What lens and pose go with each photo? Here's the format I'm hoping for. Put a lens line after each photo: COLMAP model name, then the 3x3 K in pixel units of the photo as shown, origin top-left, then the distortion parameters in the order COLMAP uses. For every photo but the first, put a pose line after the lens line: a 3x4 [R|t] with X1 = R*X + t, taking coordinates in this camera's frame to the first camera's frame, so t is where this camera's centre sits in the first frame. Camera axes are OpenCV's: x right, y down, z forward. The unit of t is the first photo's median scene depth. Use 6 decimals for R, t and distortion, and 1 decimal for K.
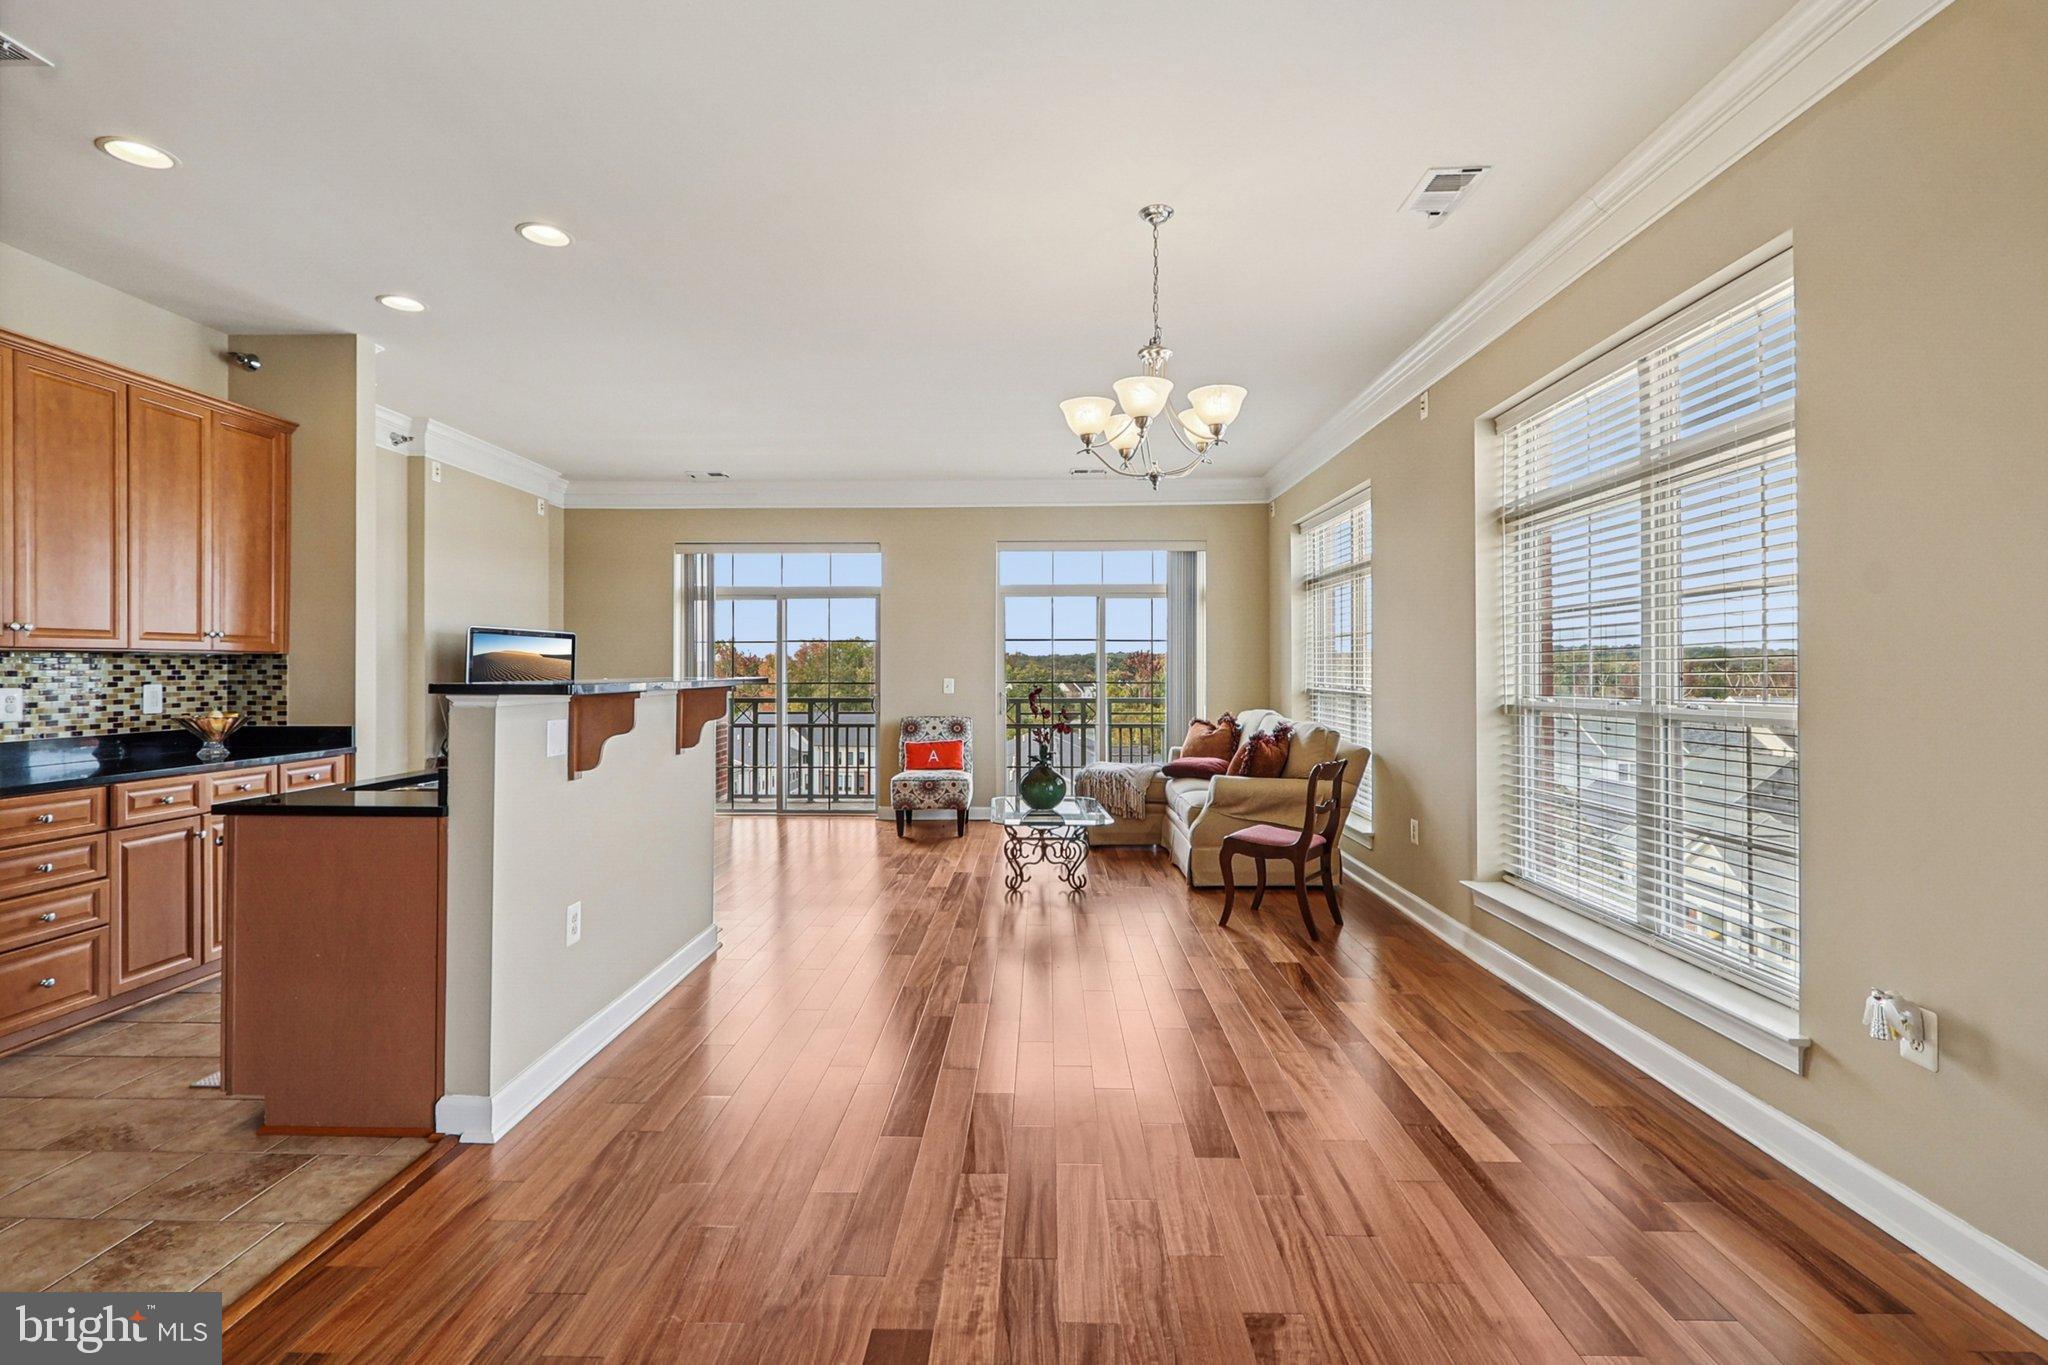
lens RADIAL K [[964.7, 0, 1005.8], [0, 964.7, 663.2], [0, 0, 1]] dist [0.002336, -0.007948]
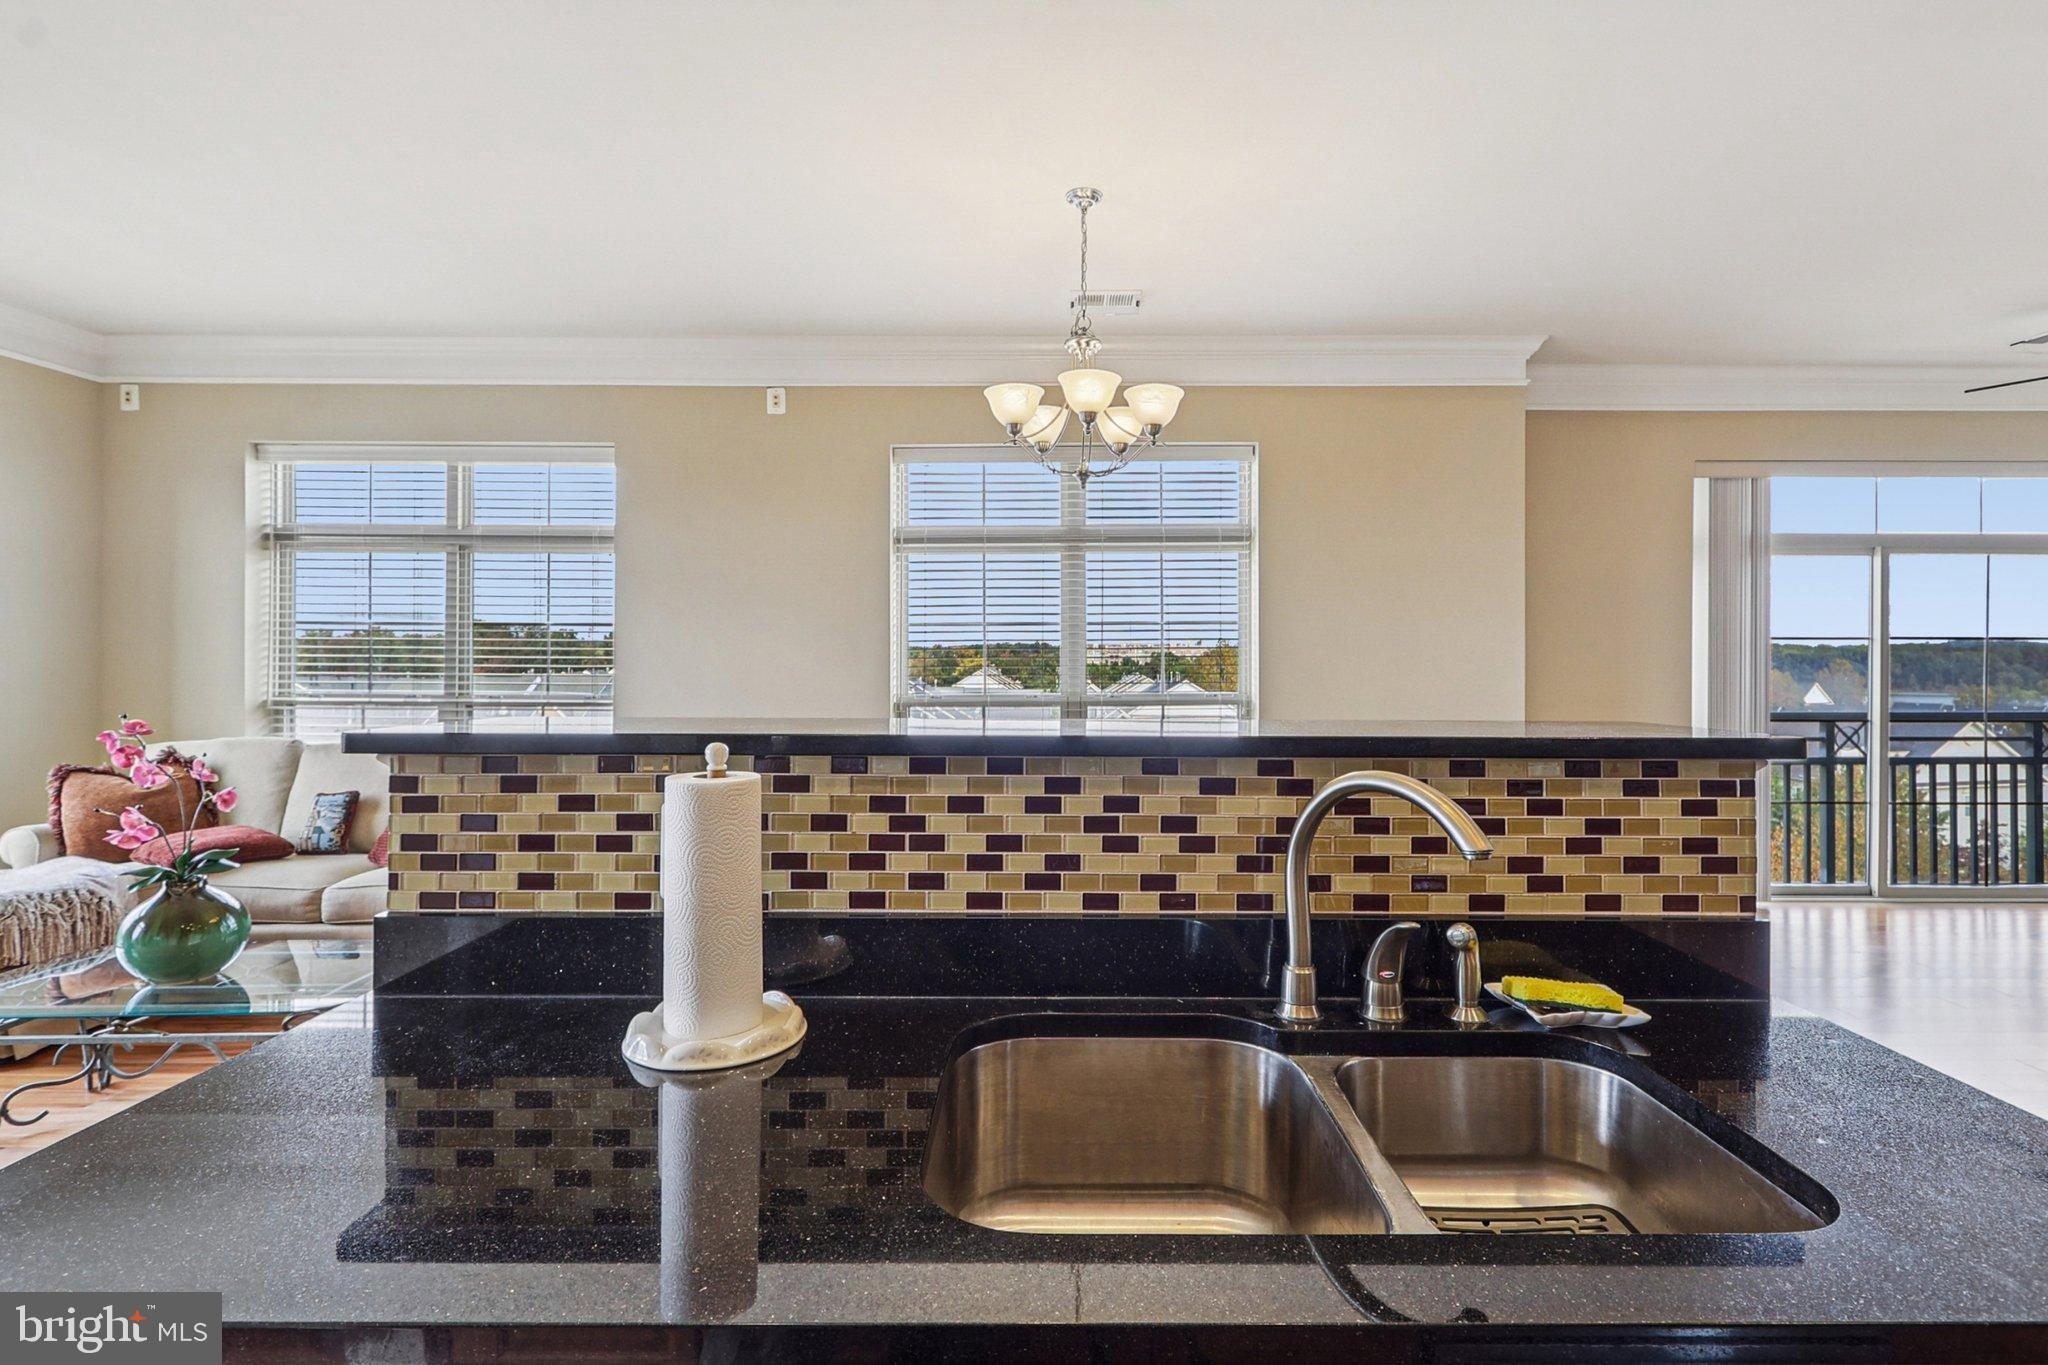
lens RADIAL K [[987.4, 0, 1058.4], [0, 987.4, 664.4], [0, 0, 1]] dist [0.002774, 0.000221]
pose [[-0.047194, -0.005122, 0.998873, -0.615374], [-0.008315, 0.999954, 0.004735, -0.007557], [-0.998851, -0.008082, -0.047234, 0.795808]]
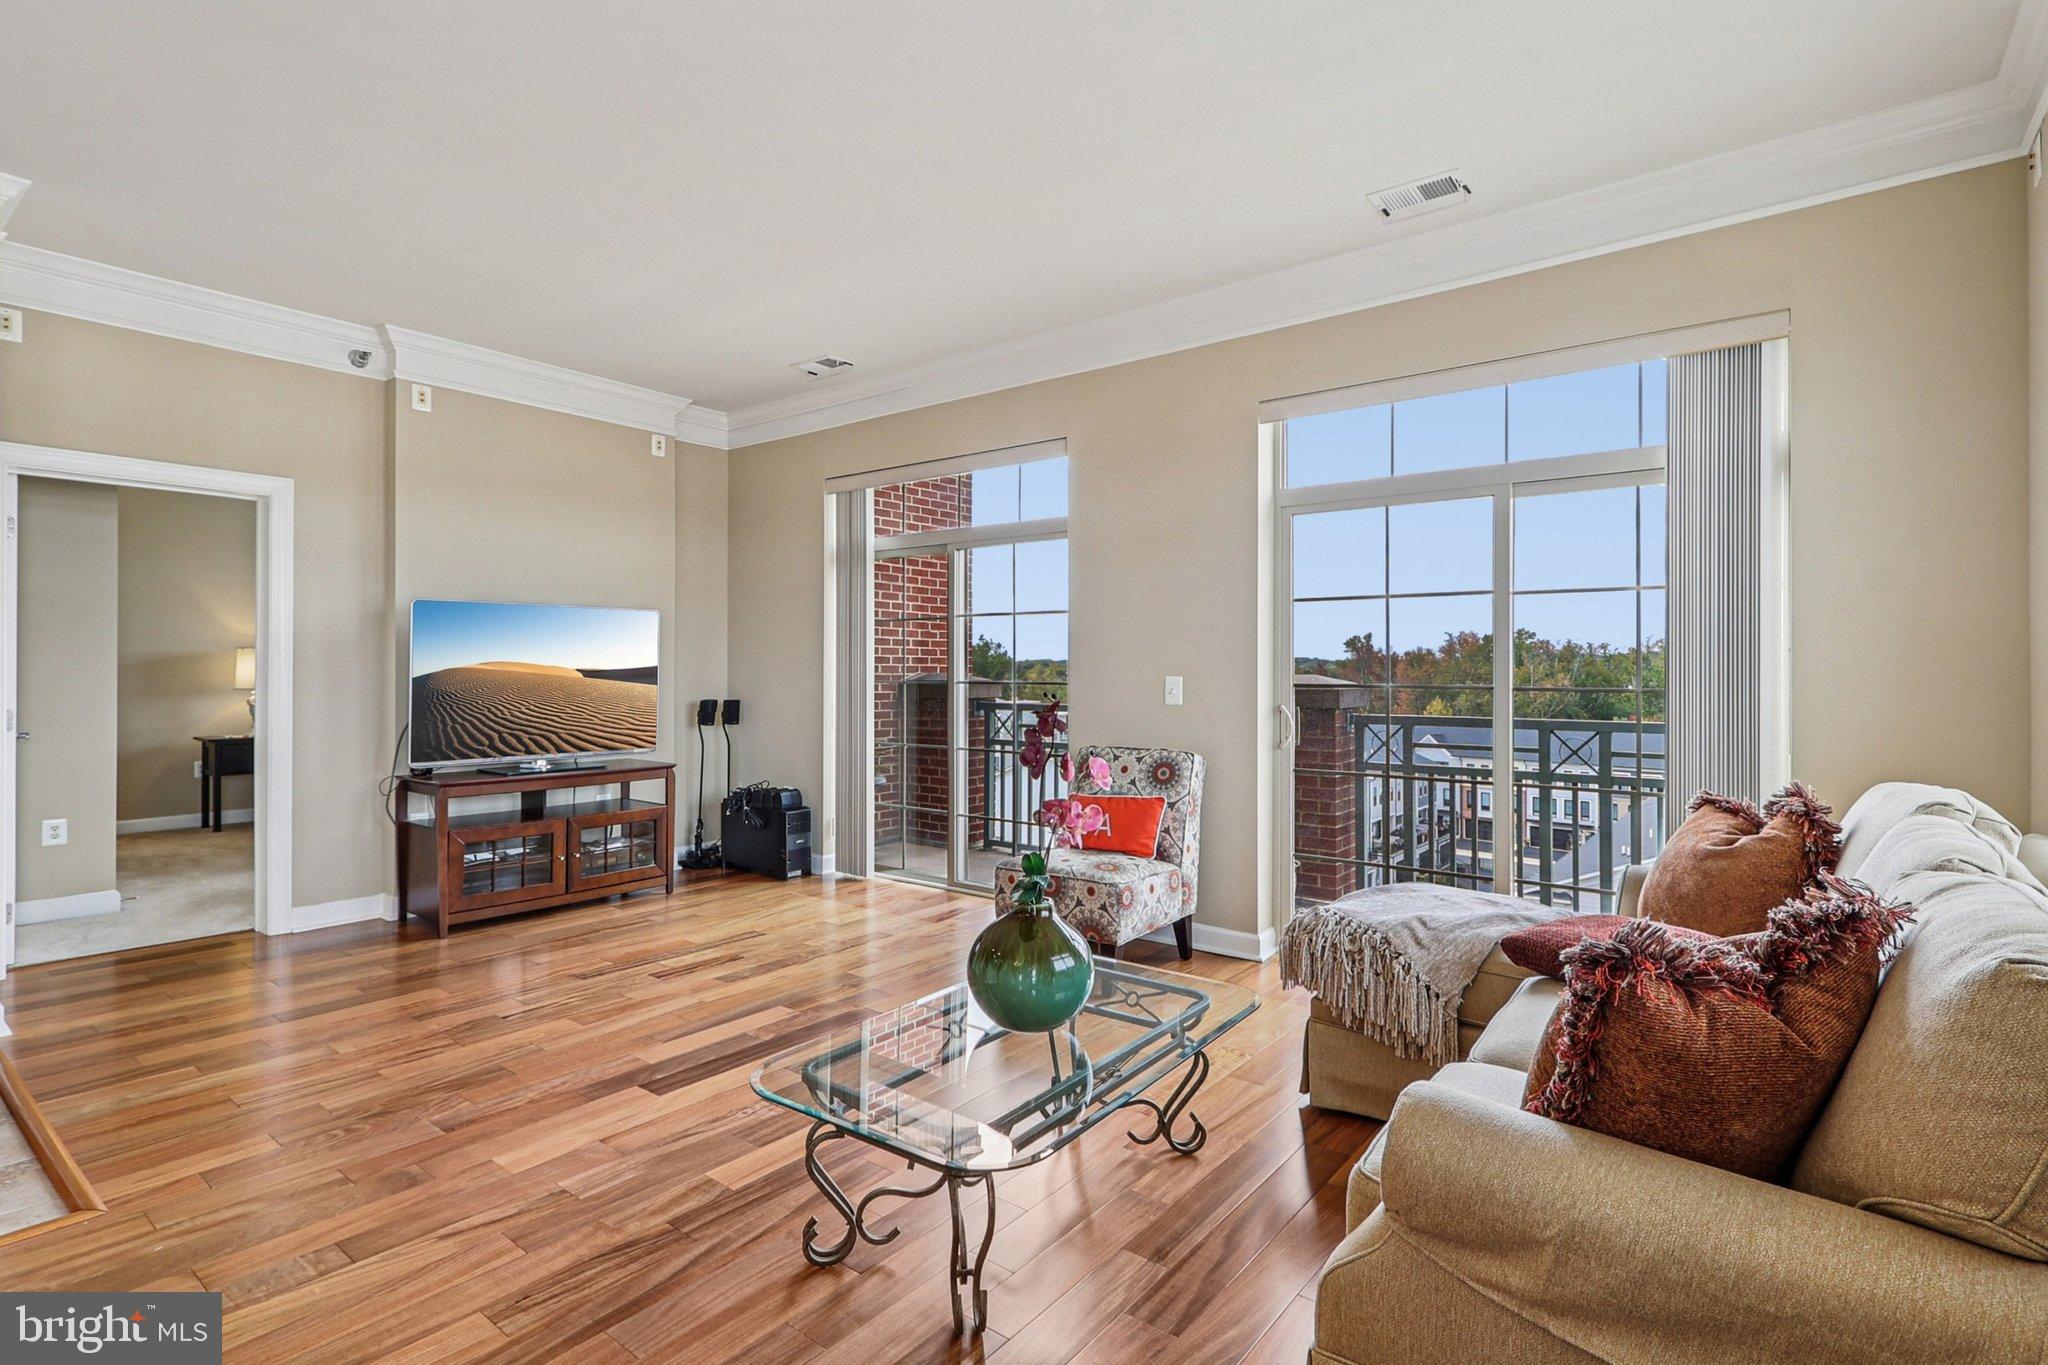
lens RADIAL K [[990.1, 0, 1017.2], [0, 990.1, 667.8], [0, 0, 1]] dist [0.003649, -0.000171]
pose [[0.802541, 0.002264, -0.596593, 0.351955], [0.002020, 0.999977, 0.006511, 0.013113], [0.596594, -0.006430, 0.802518, 0.921504]]
